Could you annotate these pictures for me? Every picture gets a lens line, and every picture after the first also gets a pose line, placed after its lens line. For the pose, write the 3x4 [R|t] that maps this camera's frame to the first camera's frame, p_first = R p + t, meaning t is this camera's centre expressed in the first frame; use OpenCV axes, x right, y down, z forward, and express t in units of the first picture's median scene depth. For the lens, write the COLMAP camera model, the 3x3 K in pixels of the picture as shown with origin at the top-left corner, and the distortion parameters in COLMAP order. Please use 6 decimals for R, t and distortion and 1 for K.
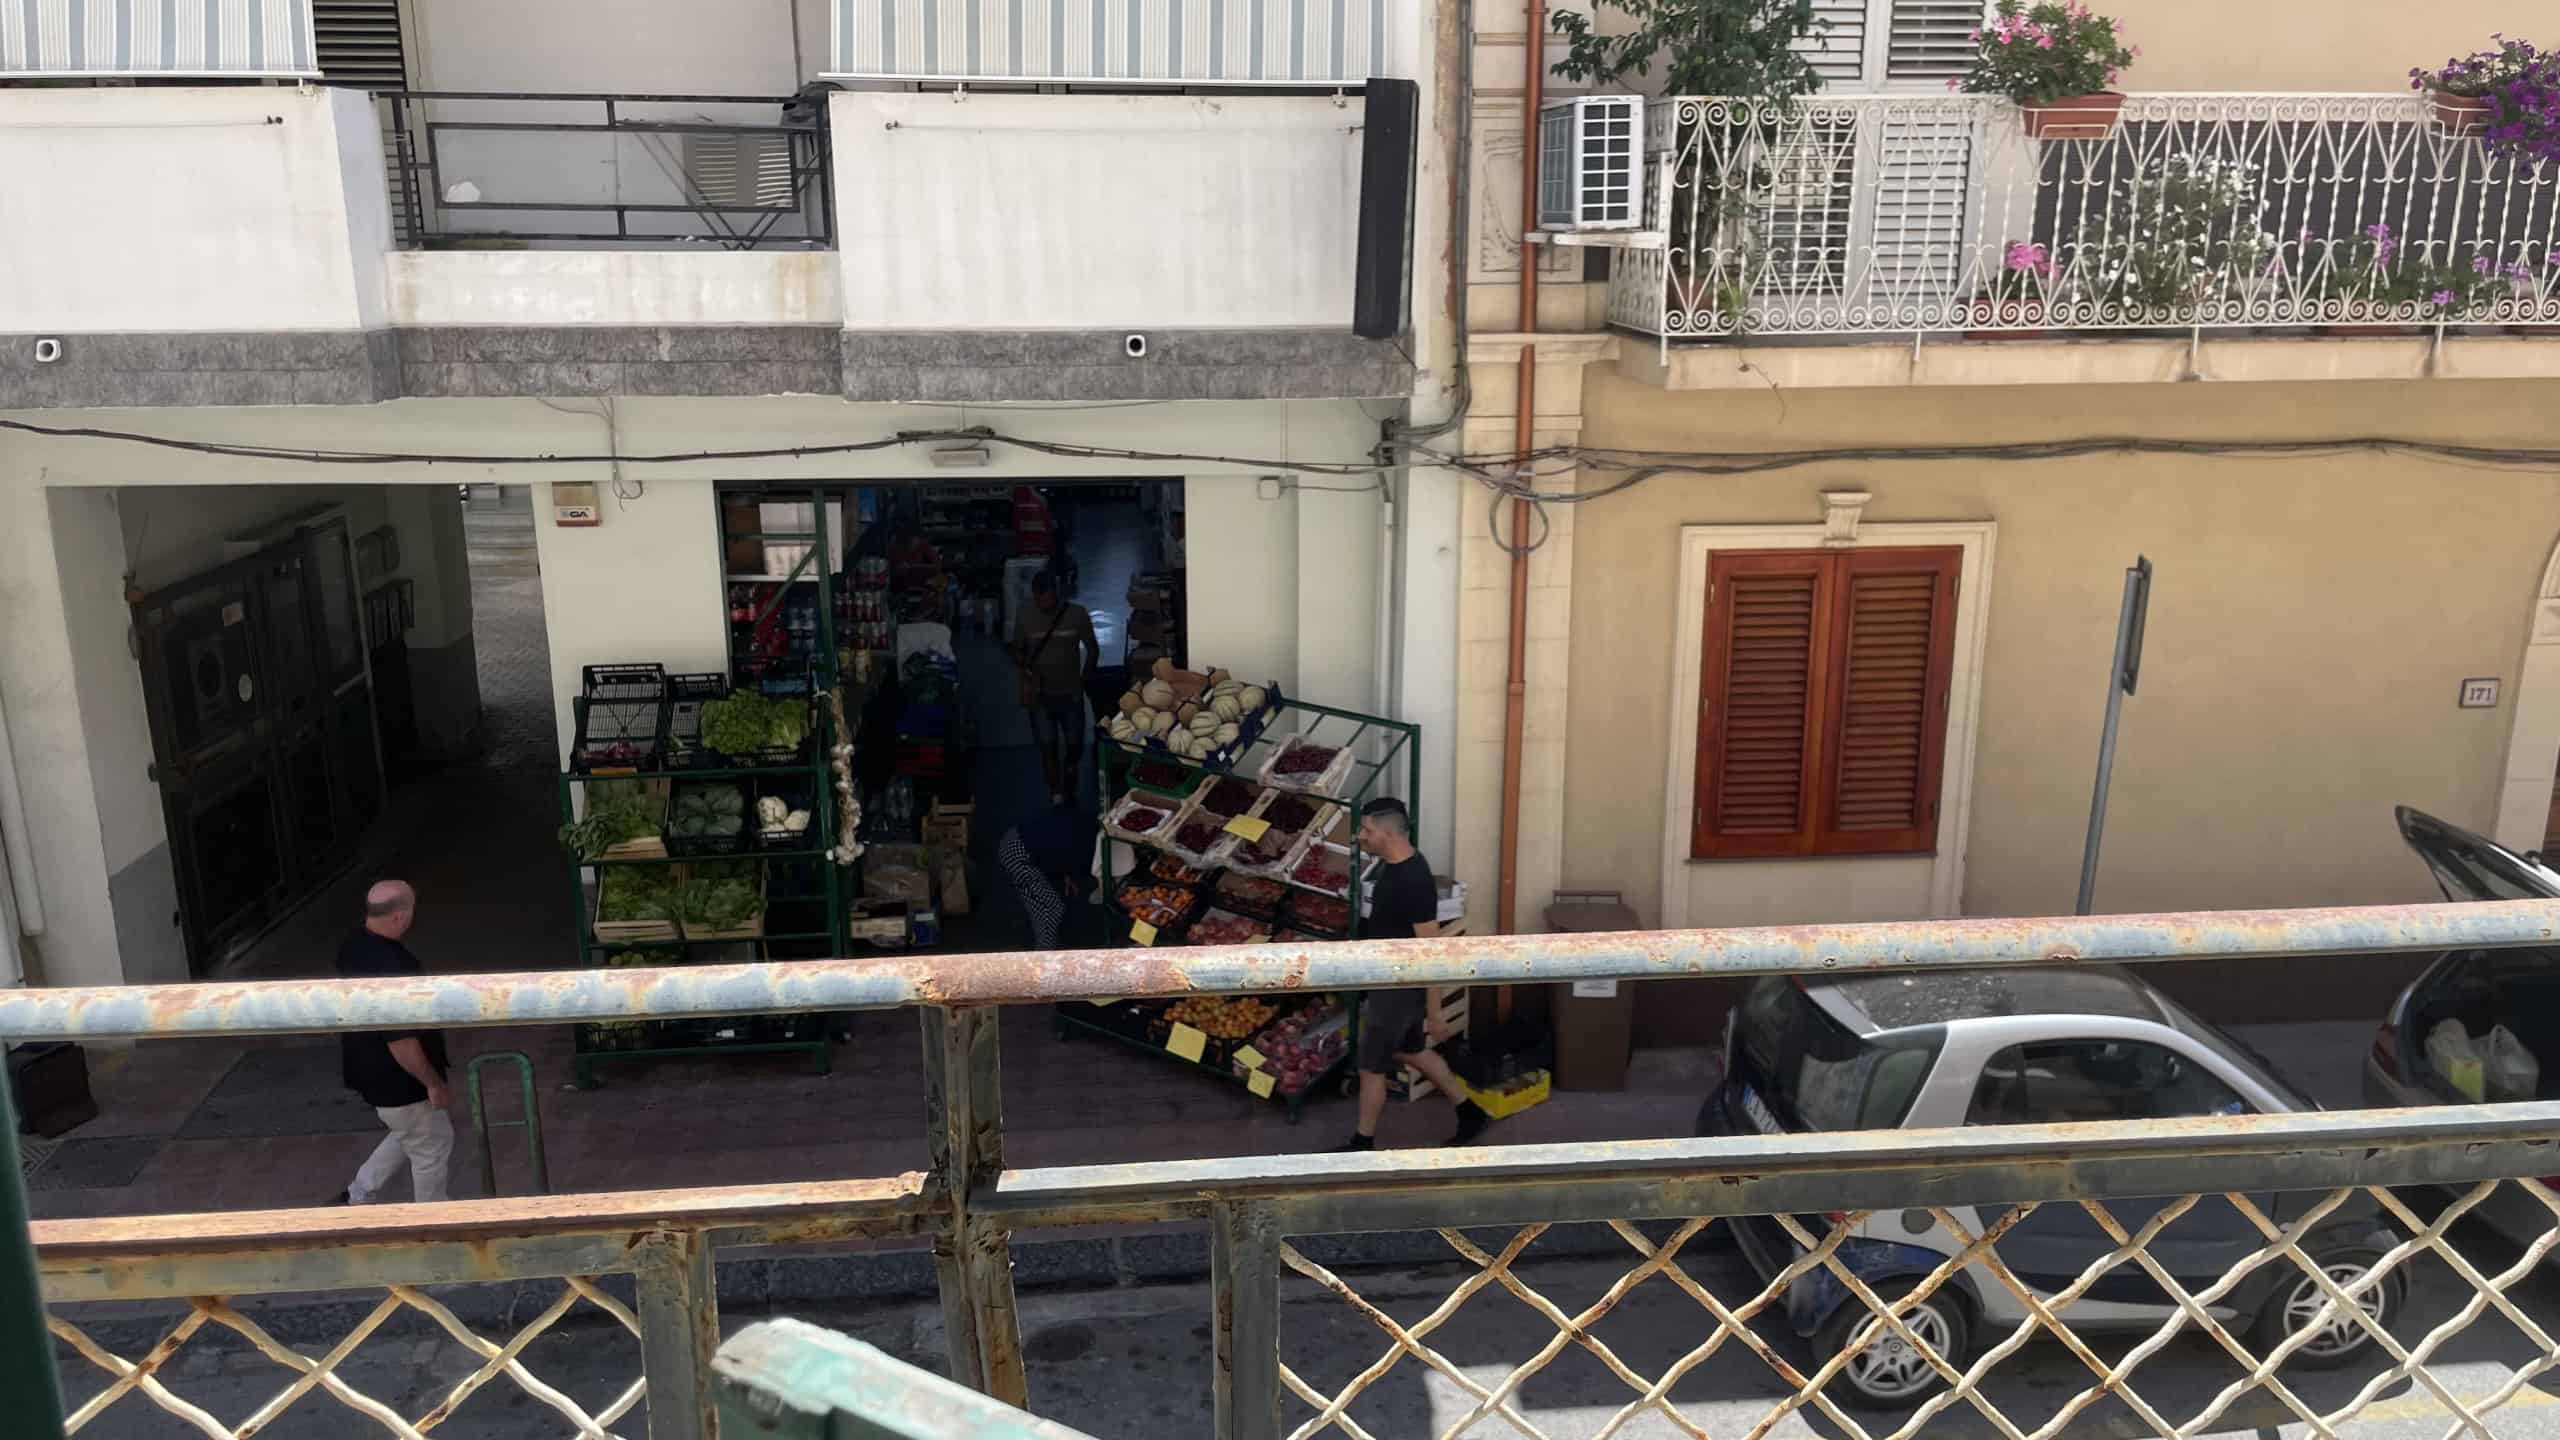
lens RADIAL K [[1956.4, 0, 1297.2], [0, 1956.4, 728.8], [0, 0, 1]] dist [0.093694, -0.130197]
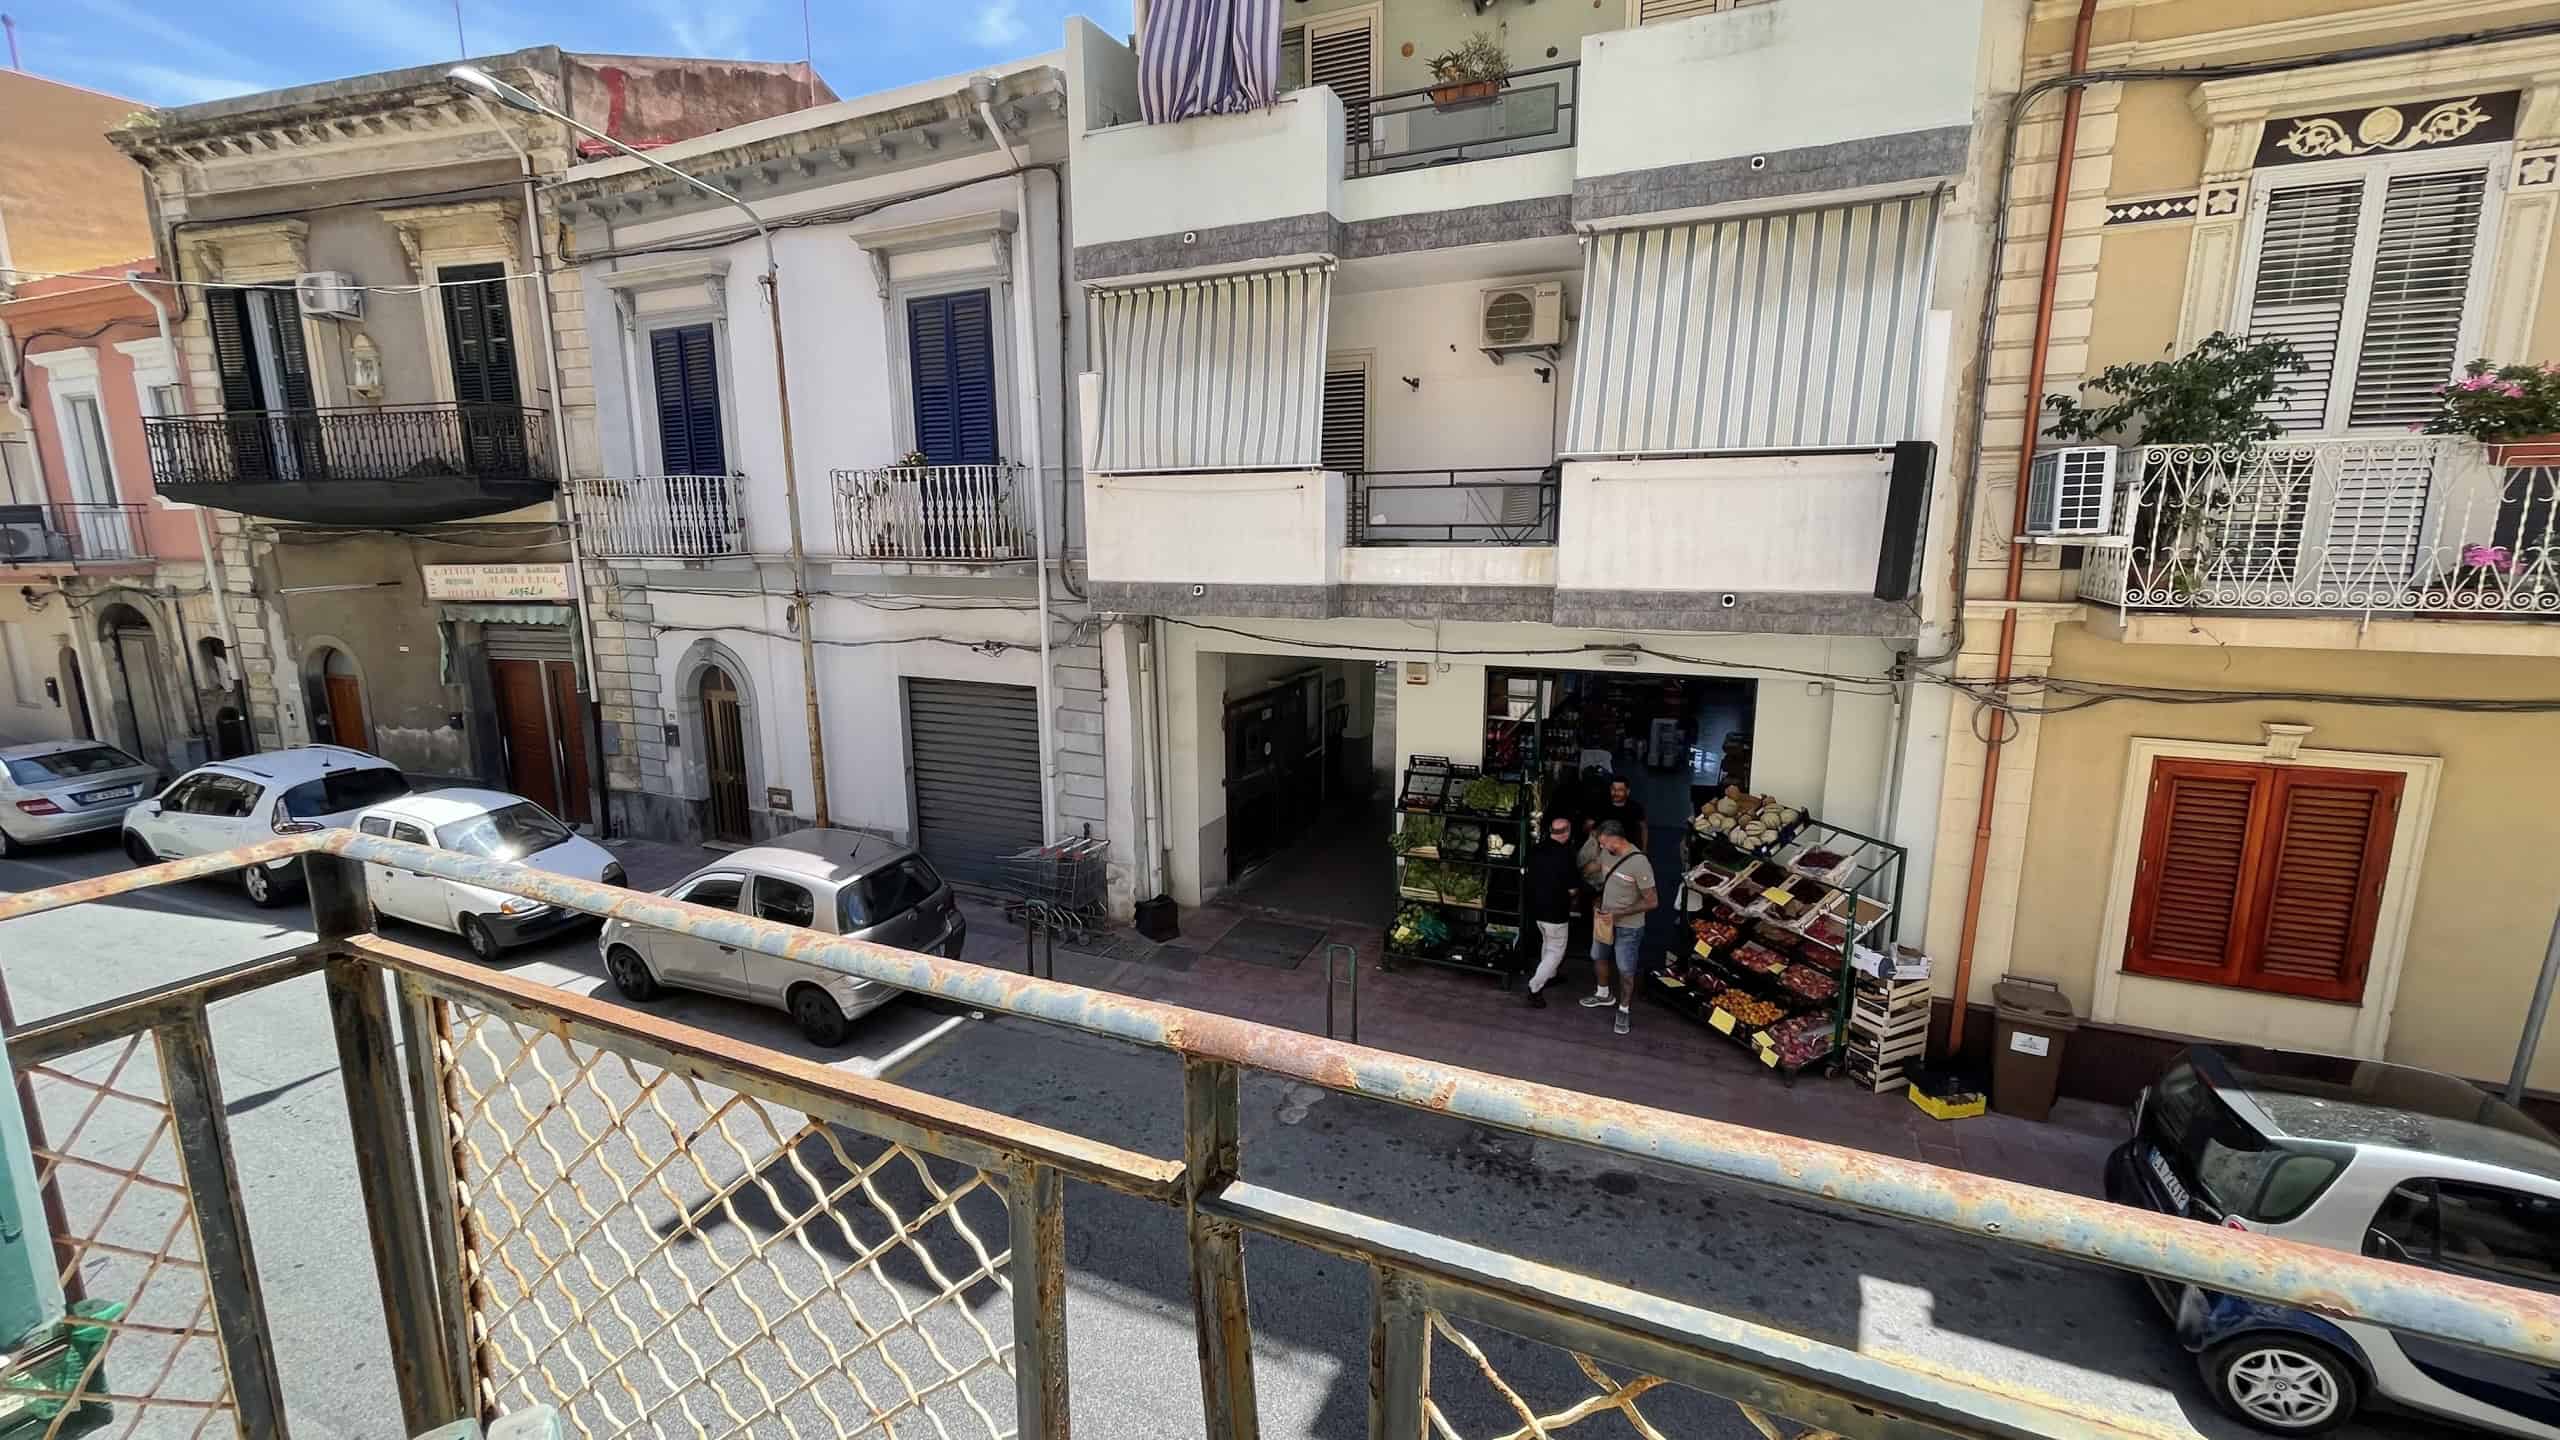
lens RADIAL K [[1036.5, 0, 1267.9], [0, 1036.5, 711.9], [0, 0, 1]] dist [-0.003136, 0.002155]
pose [[0.866640, 0.083634, -0.491874, 0.021071], [-0.123751, 0.991077, -0.049524, -0.006550], [0.483343, 0.103790, 0.869257, 0.040642]]
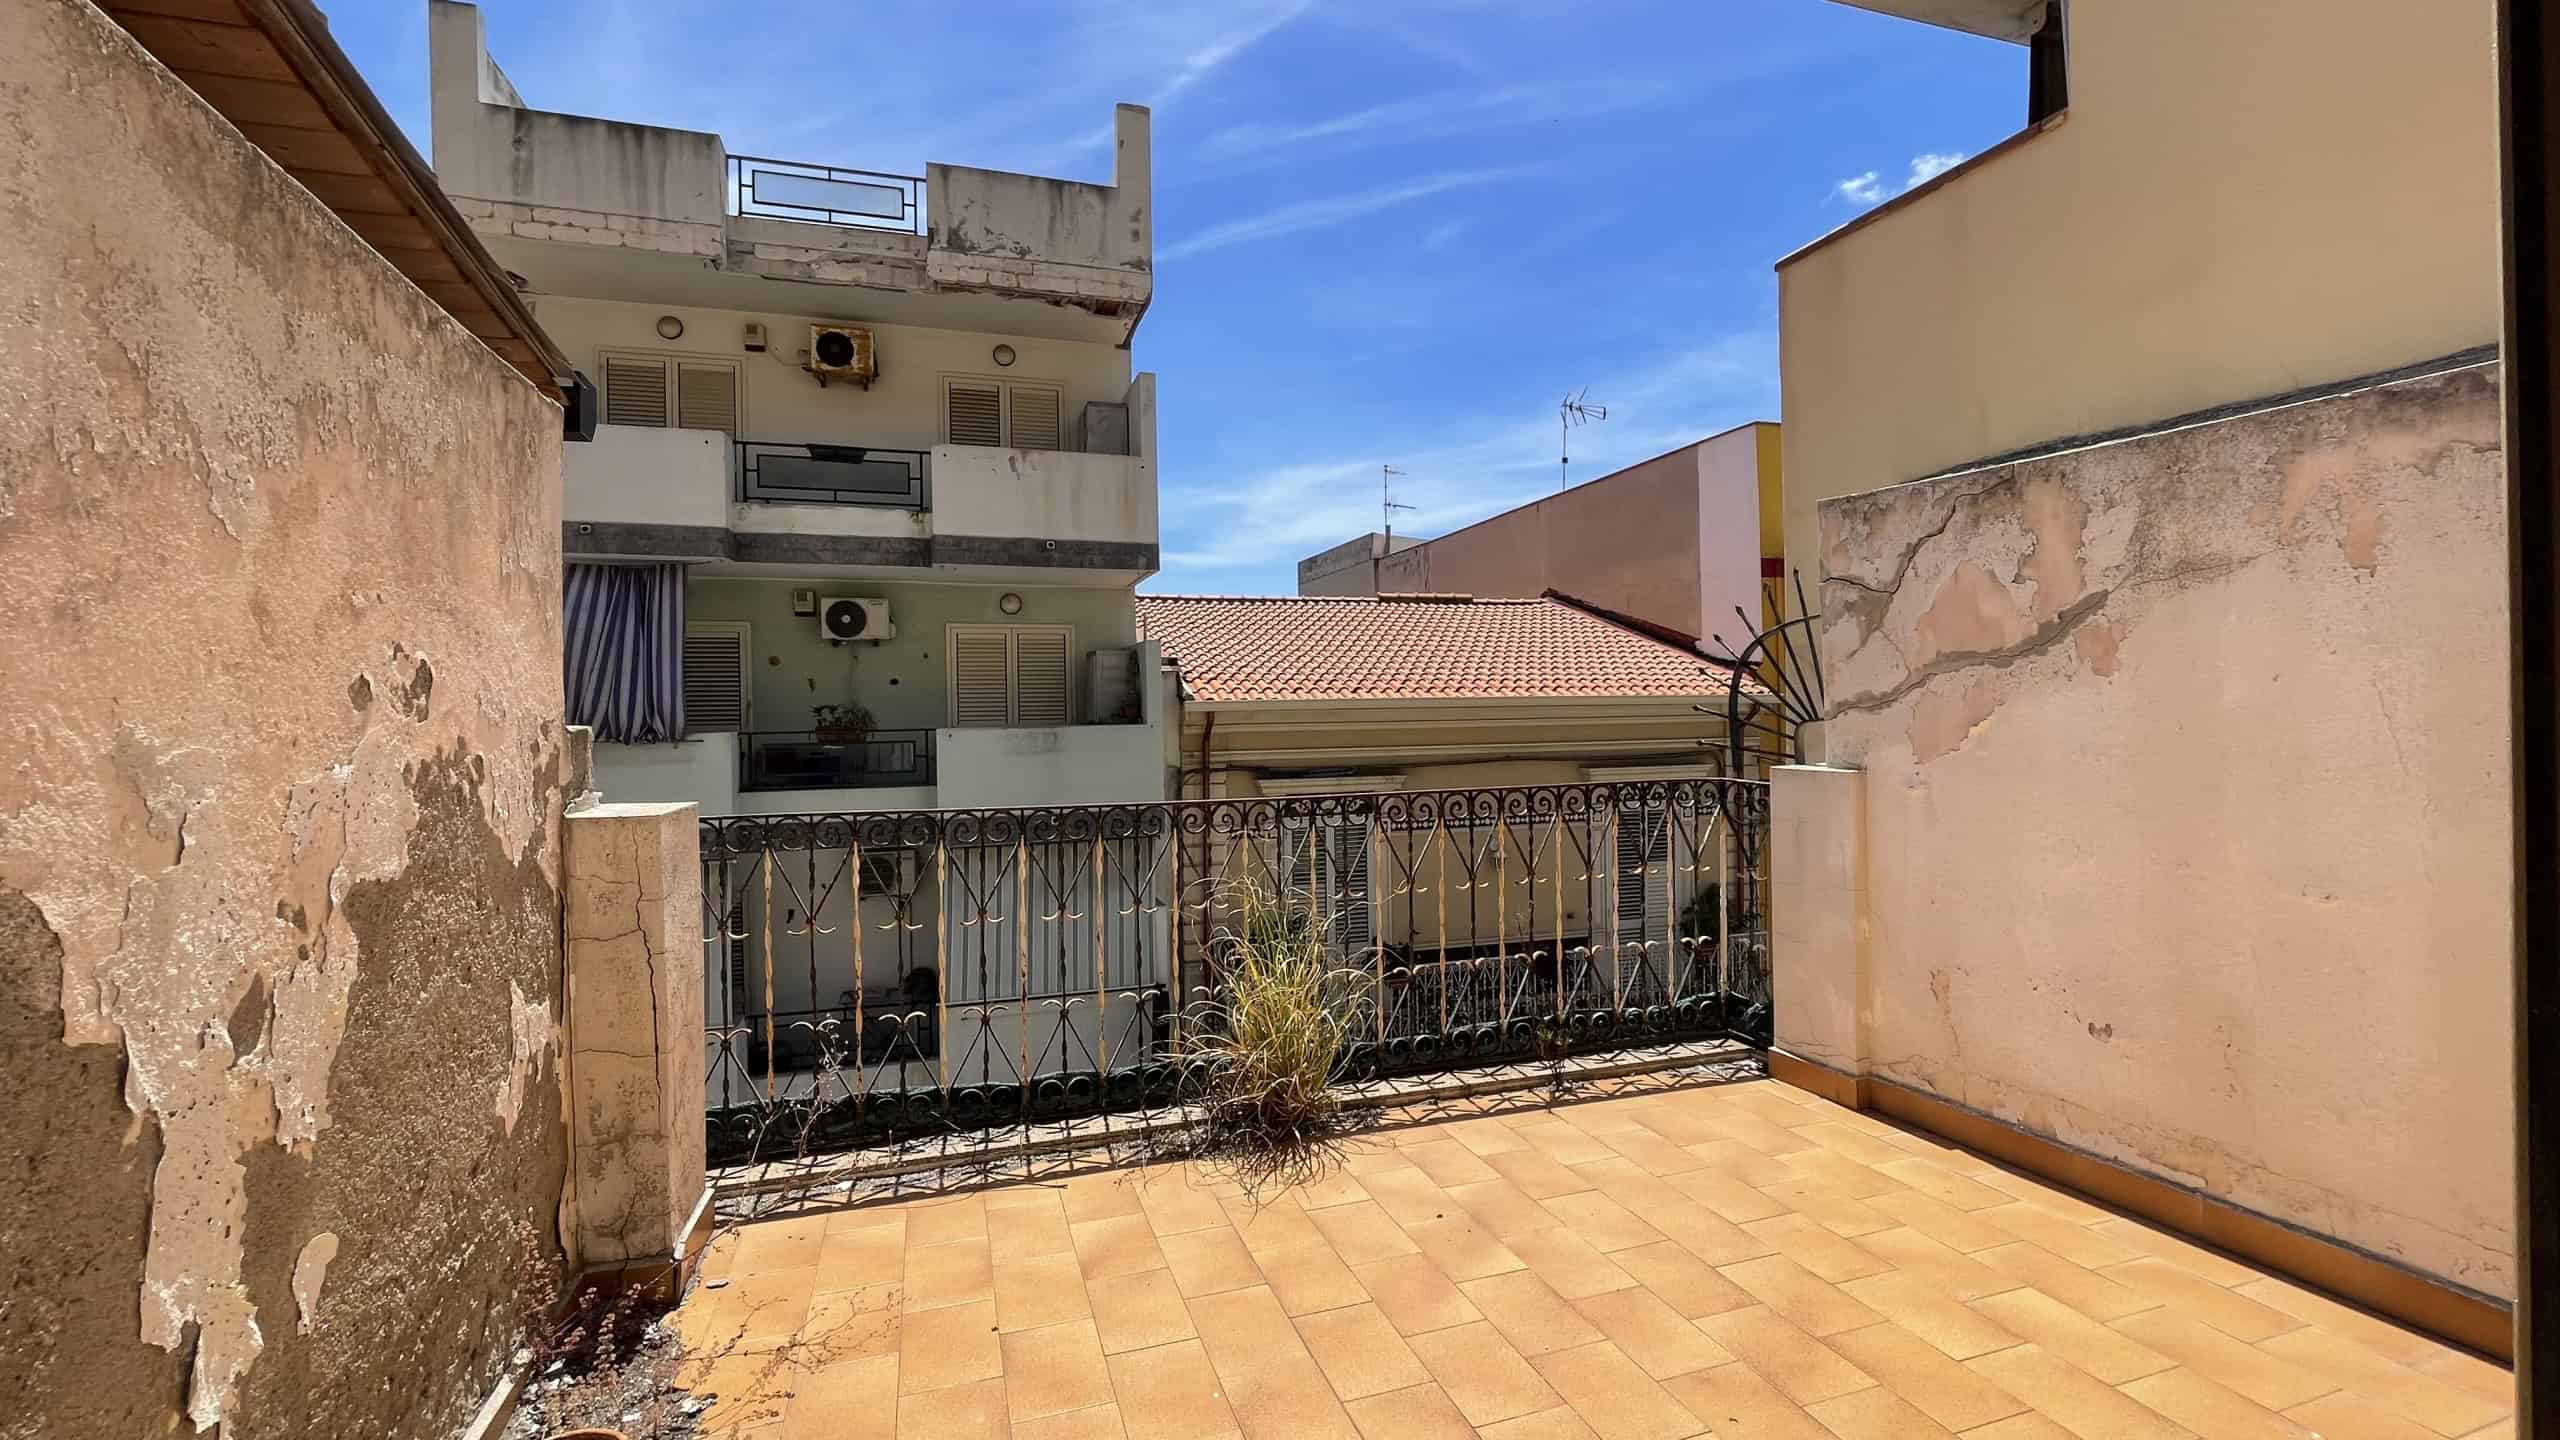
lens RADIAL K [[1036.5, 0, 1266.6], [0, 1036.5, 714.6], [0, 0, 1]] dist [-0.003136, 0.002155]
pose [[0.979312, -0.016412, 0.201688, -0.083528], [0.066388, 0.967596, -0.243618, -0.322850], [-0.191154, 0.251968, 0.948669, -0.443571]]
